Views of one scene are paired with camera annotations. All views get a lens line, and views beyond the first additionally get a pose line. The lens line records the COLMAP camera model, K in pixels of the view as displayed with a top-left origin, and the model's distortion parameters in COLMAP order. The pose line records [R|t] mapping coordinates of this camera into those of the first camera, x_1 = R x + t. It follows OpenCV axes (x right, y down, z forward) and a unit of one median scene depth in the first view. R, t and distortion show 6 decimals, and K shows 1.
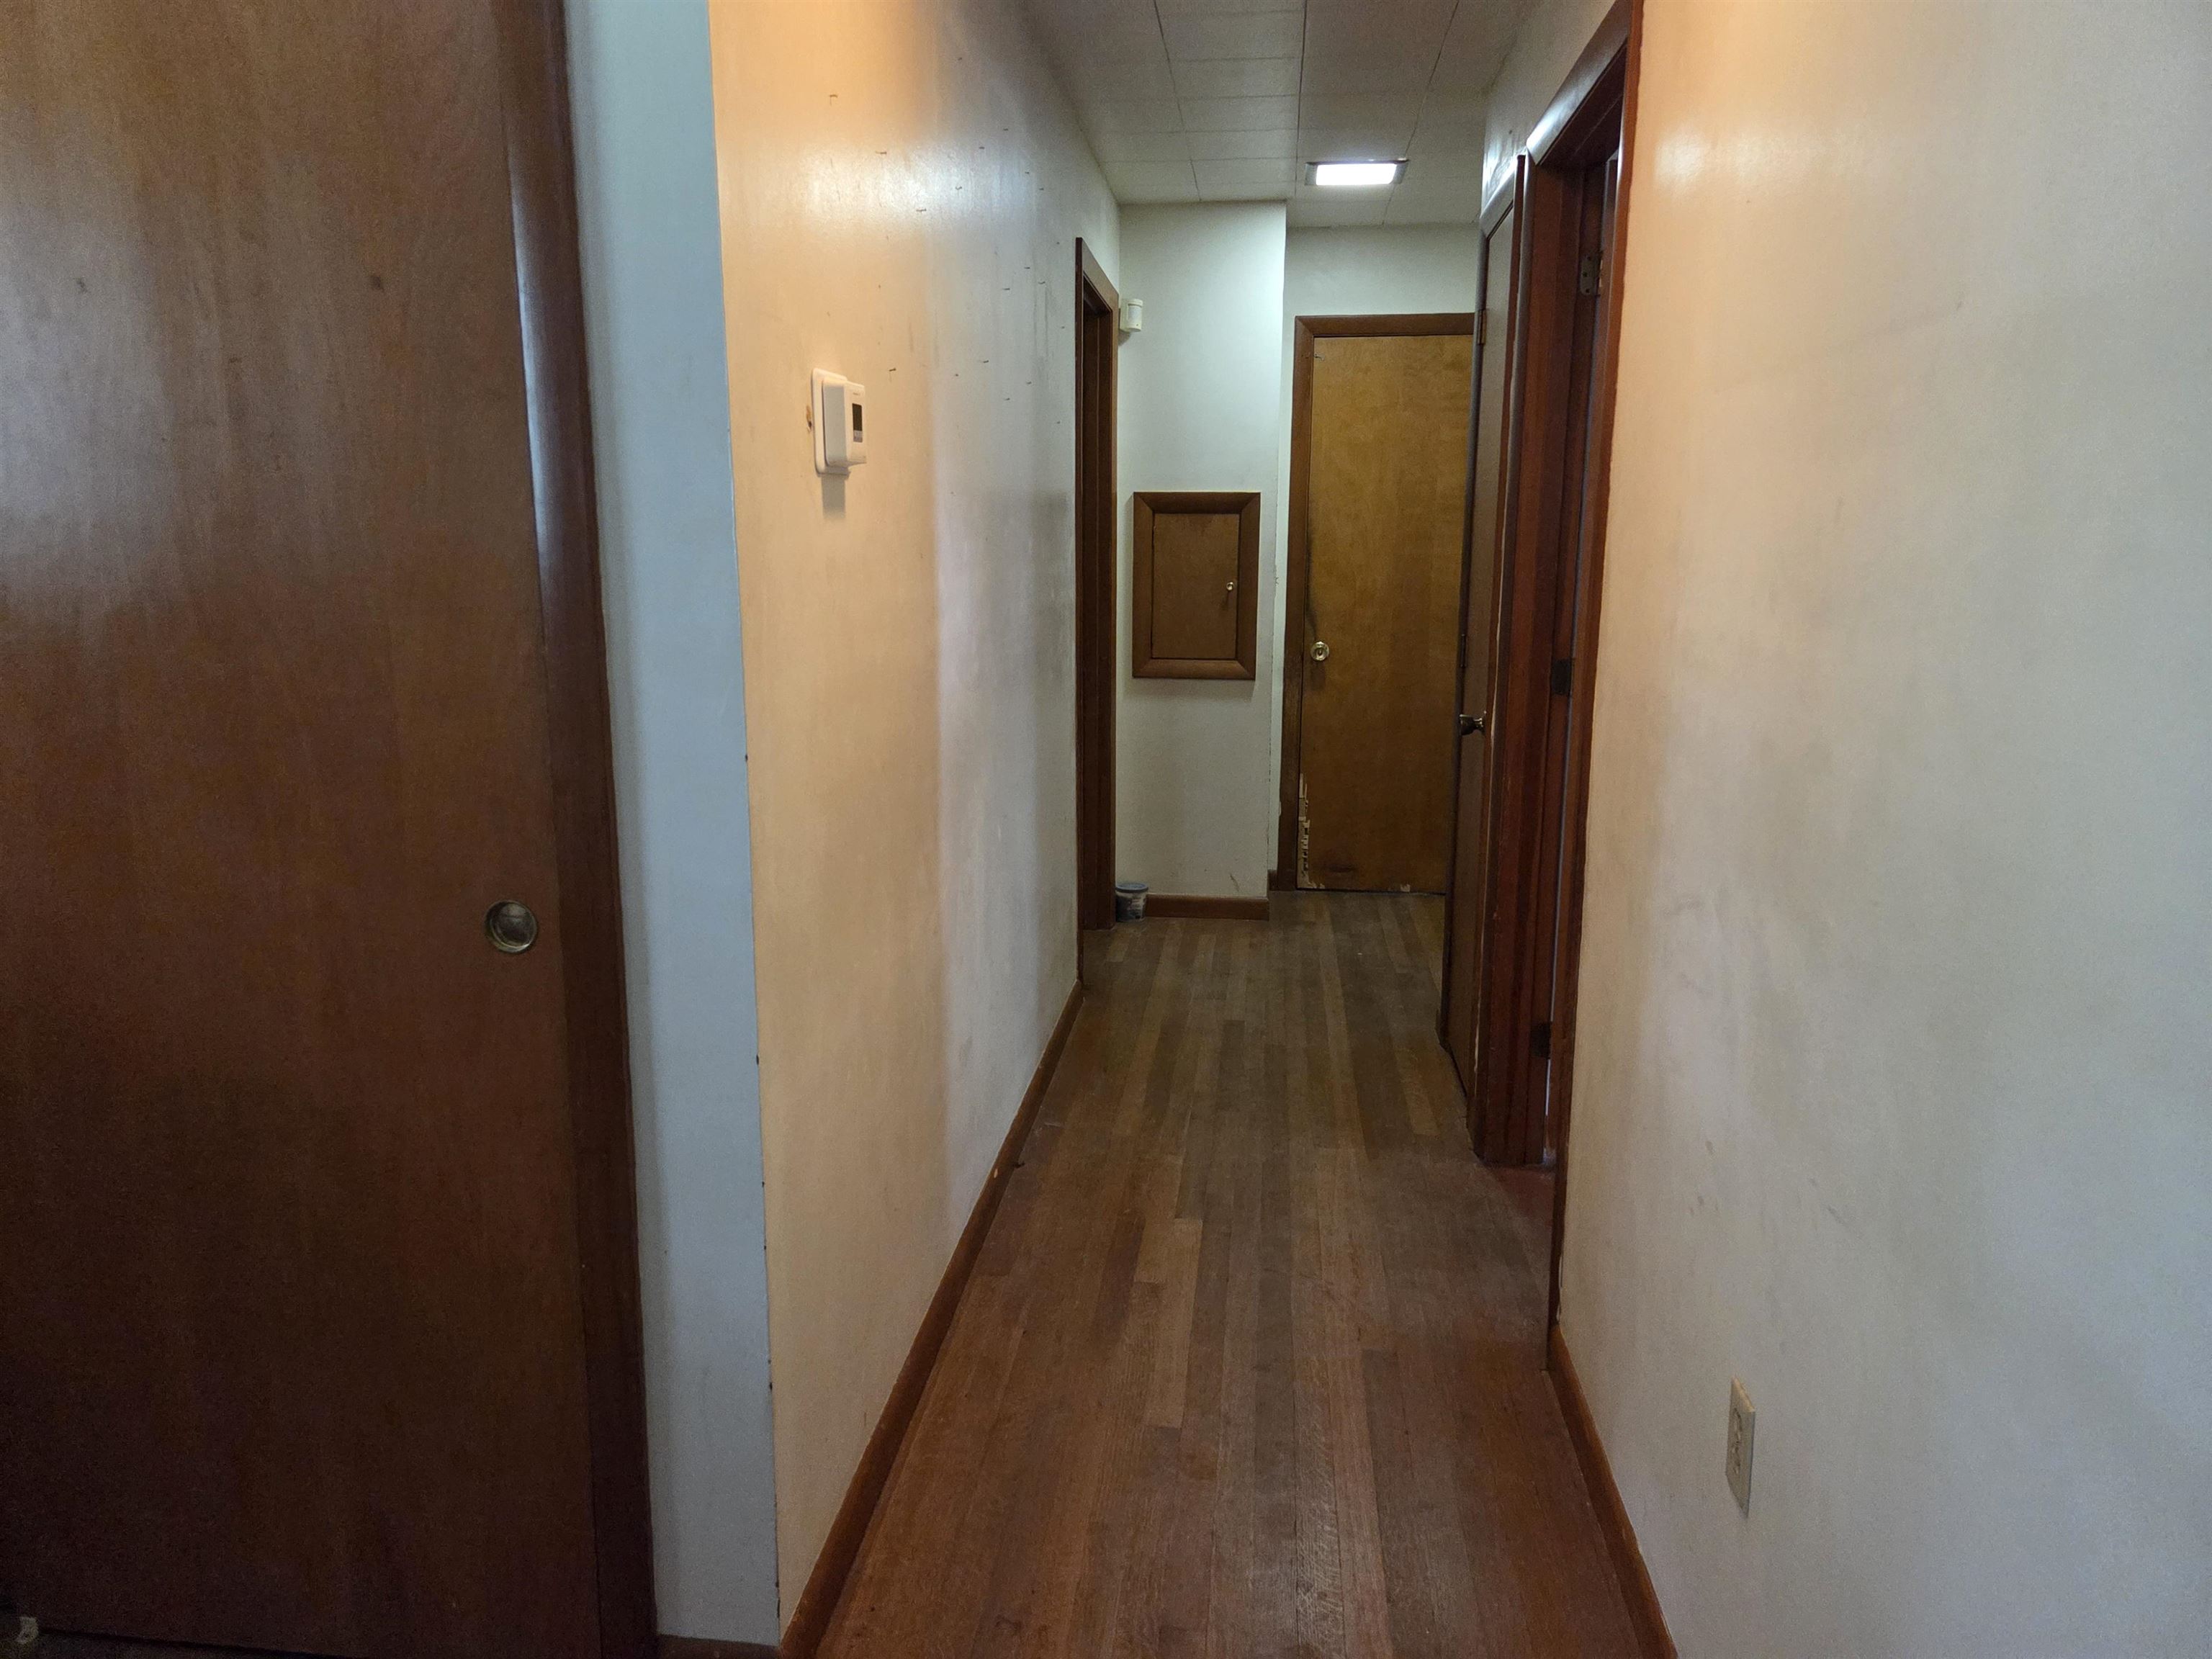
lens RADIAL K [[1483.1, 0, 1106.0], [0, 1483.1, 829.5], [0, 0, 1]] dist [0.054625, -0.024873]
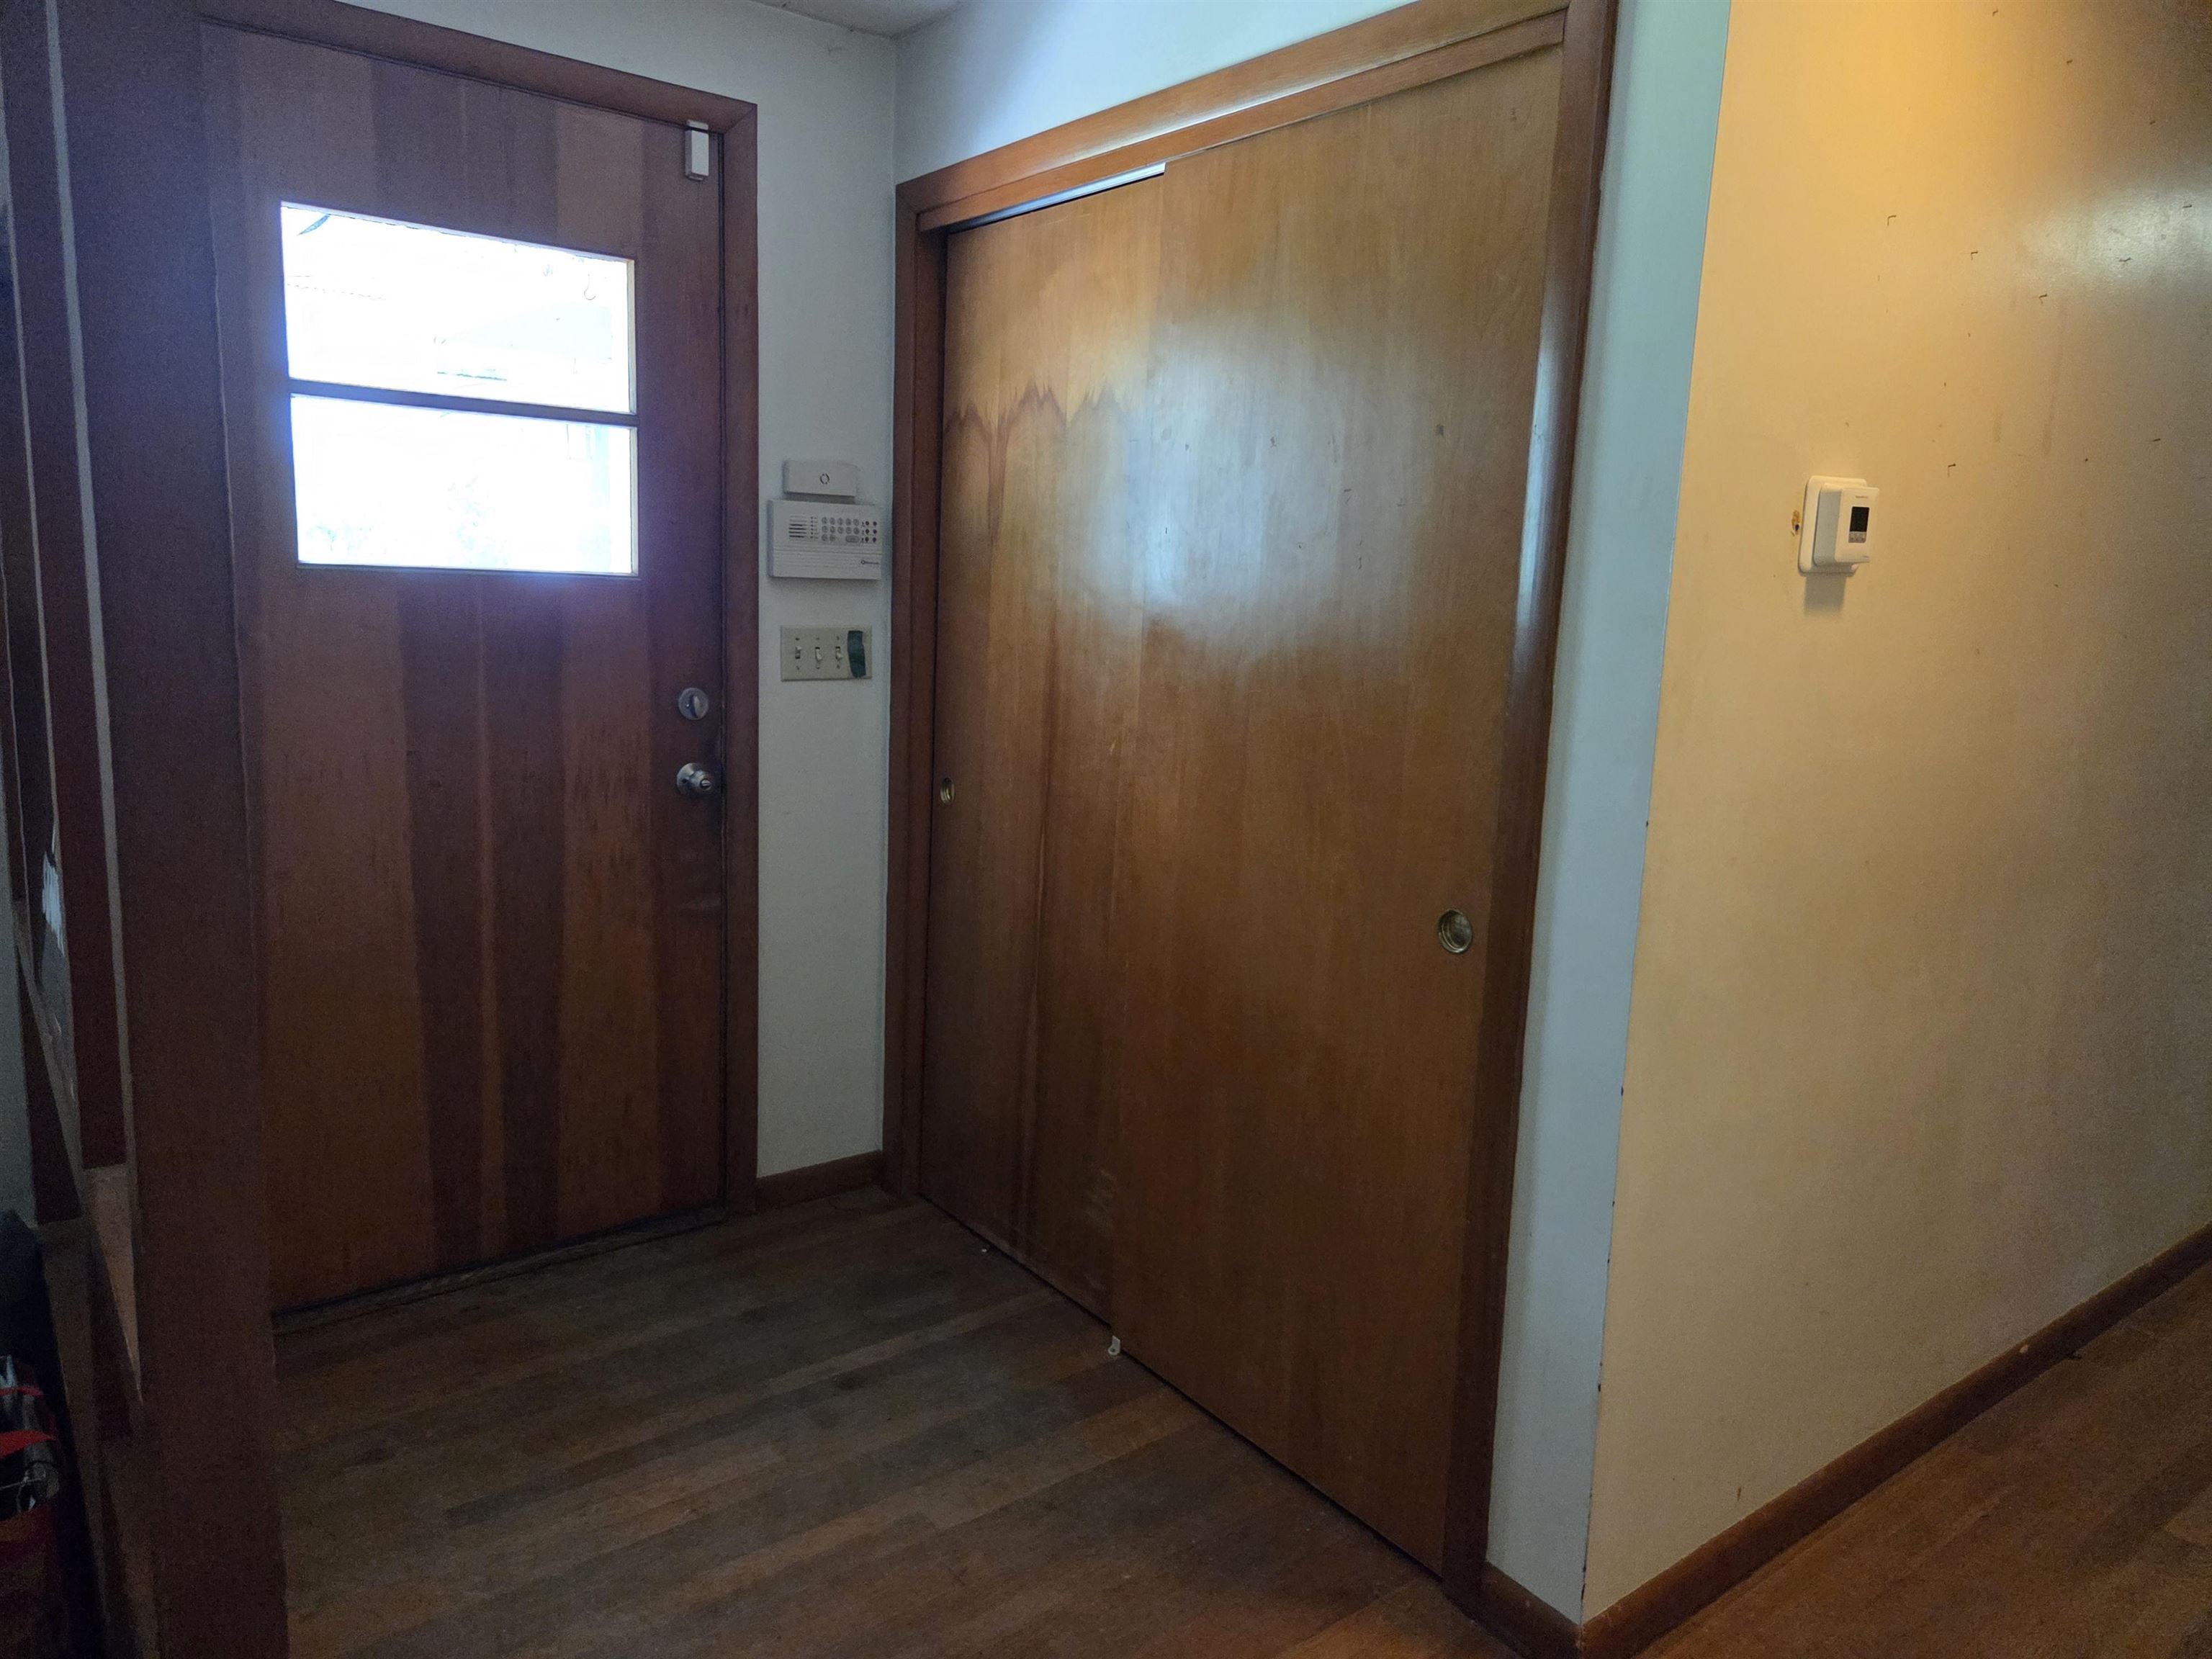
lens RADIAL K [[1499.8, 0, 1106.0], [0, 1499.8, 829.5], [0, 0, 1]] dist [0.034073, 0.002879]
pose [[0.700392, 0.145029, -0.698869, 0.239572], [-0.173581, 0.984353, 0.030312, -0.005967], [0.692329, 0.100080, 0.714608, -0.094060]]
